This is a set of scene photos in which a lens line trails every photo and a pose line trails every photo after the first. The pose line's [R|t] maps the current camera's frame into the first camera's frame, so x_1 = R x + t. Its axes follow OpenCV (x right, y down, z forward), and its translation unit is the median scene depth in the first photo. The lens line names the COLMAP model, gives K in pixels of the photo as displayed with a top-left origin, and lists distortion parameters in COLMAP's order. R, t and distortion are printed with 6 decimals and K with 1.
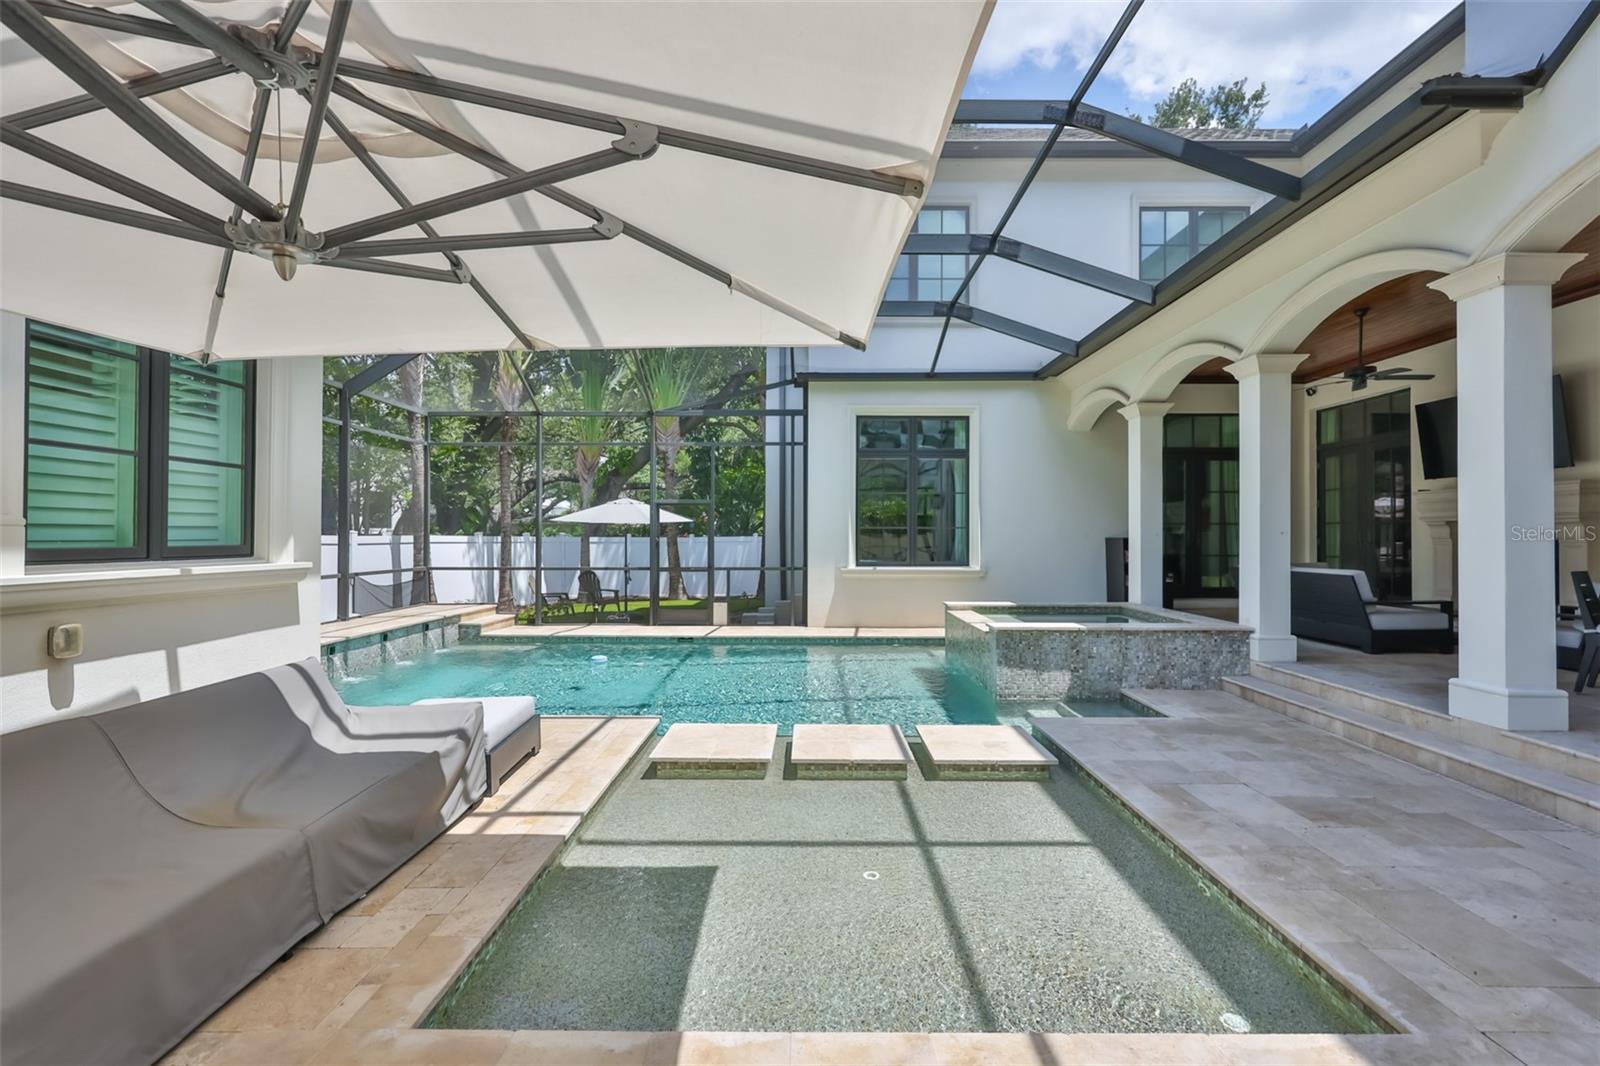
lens RADIAL K [[686.7, 0, 799.8], [0, 686.7, 530.5], [0, 0, 1]] dist [-0.003890, 0.000118]
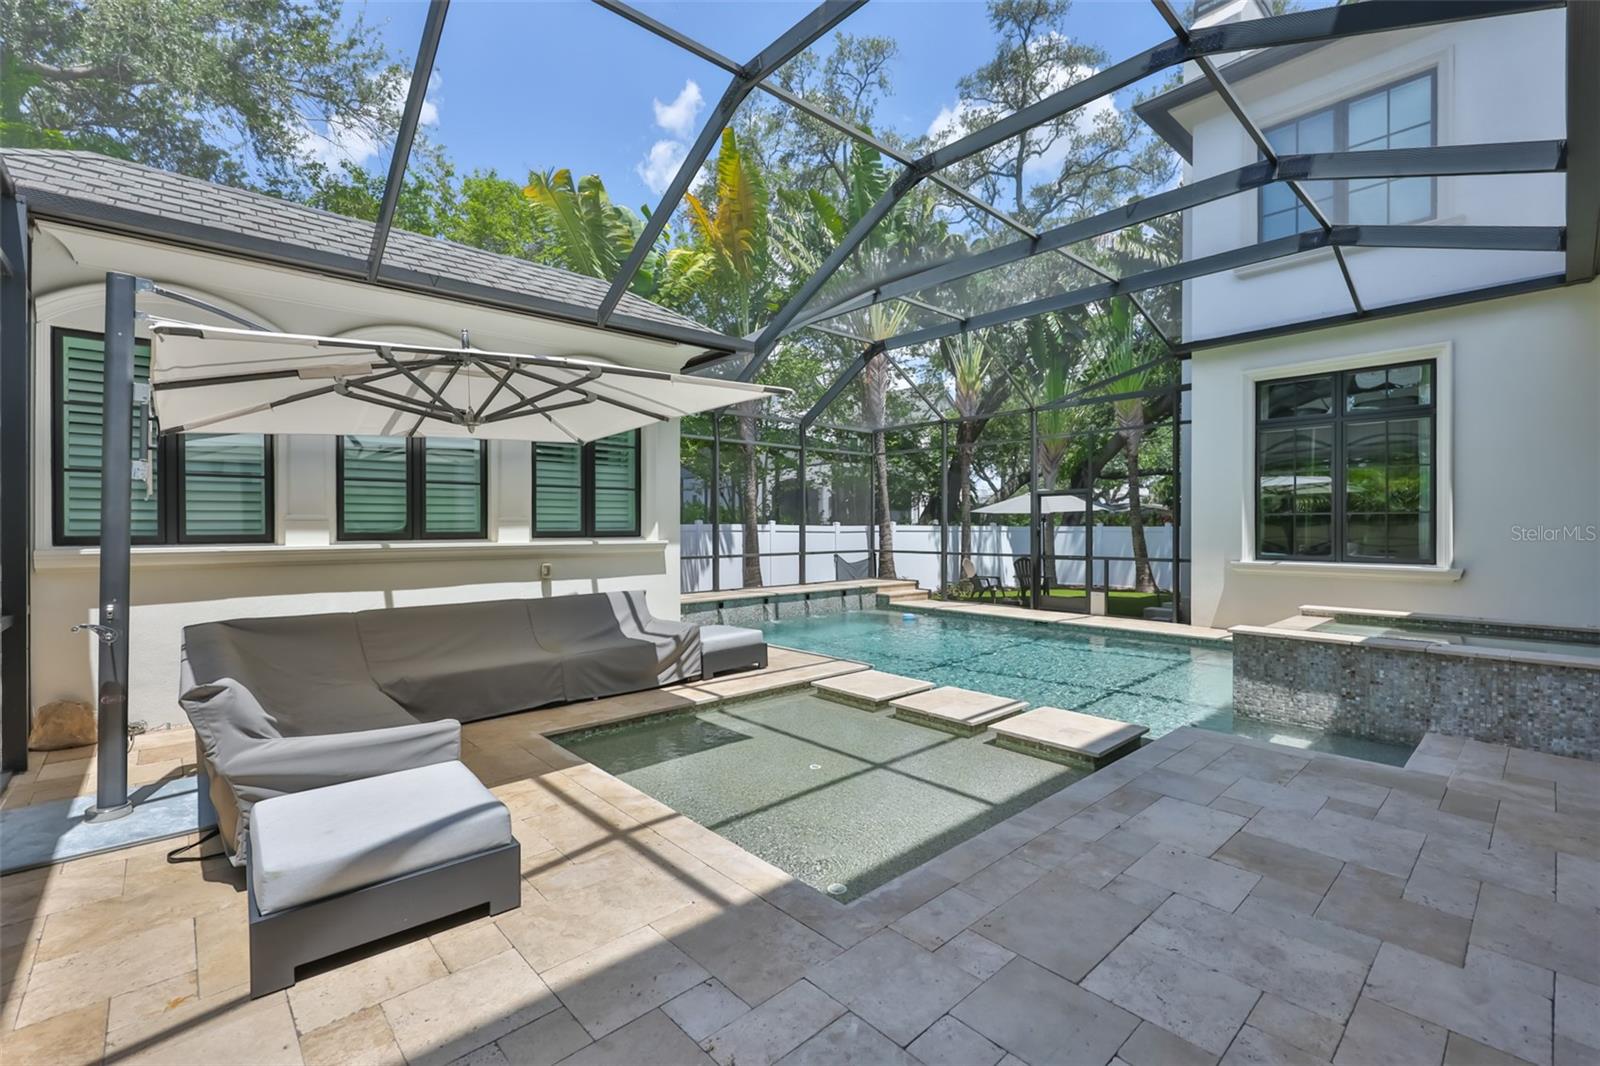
lens RADIAL K [[692.7, 0, 798.8], [0, 692.7, 529.2], [0, 0, 1]] dist [-0.003293, 0.000435]
pose [[0.678955, 0.001388, -0.734179, 0.552987], [0.008283, 0.999920, 0.009550, 0.002234], [0.734133, -0.012565, 0.678889, 0.014848]]
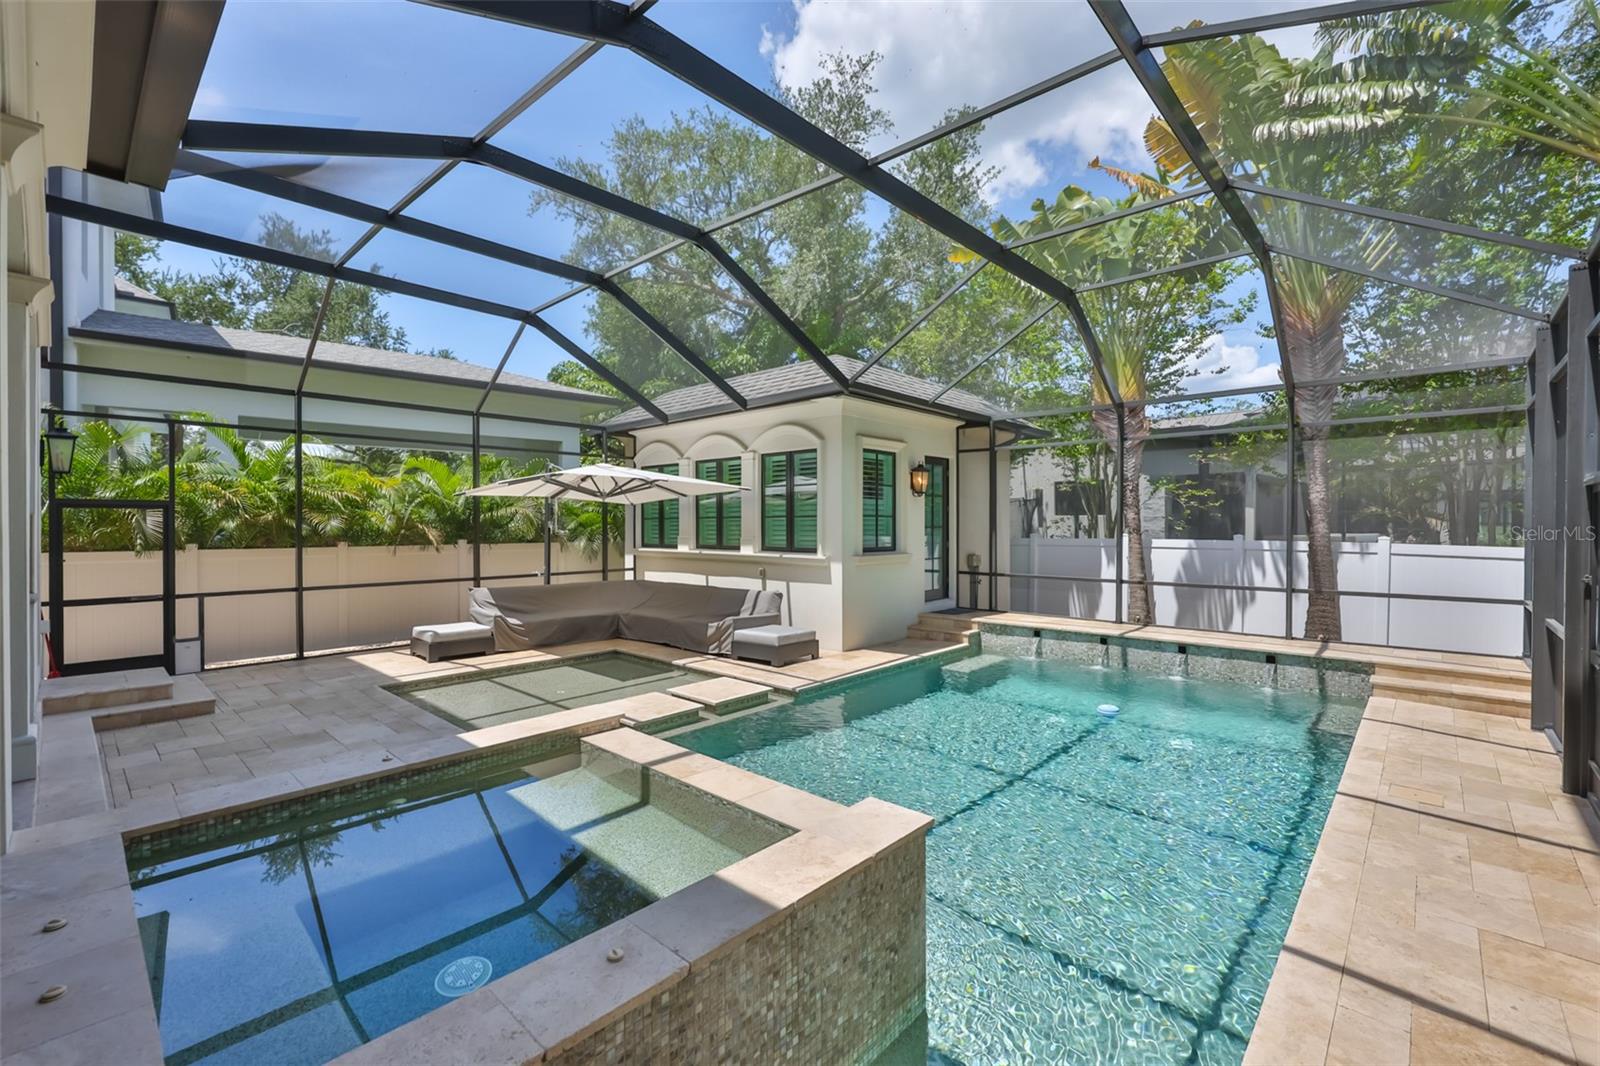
lens RADIAL K [[681.7, 0, 800.0], [0, 681.7, 533.0], [0, 0, 1]] dist [-0.001605, 0.000227]
pose [[-0.672214, 0.009179, -0.740300, 0.639566], [0.005350, 0.999957, 0.007540, -0.032535], [0.740338, 0.001108, -0.672234, 1.585299]]
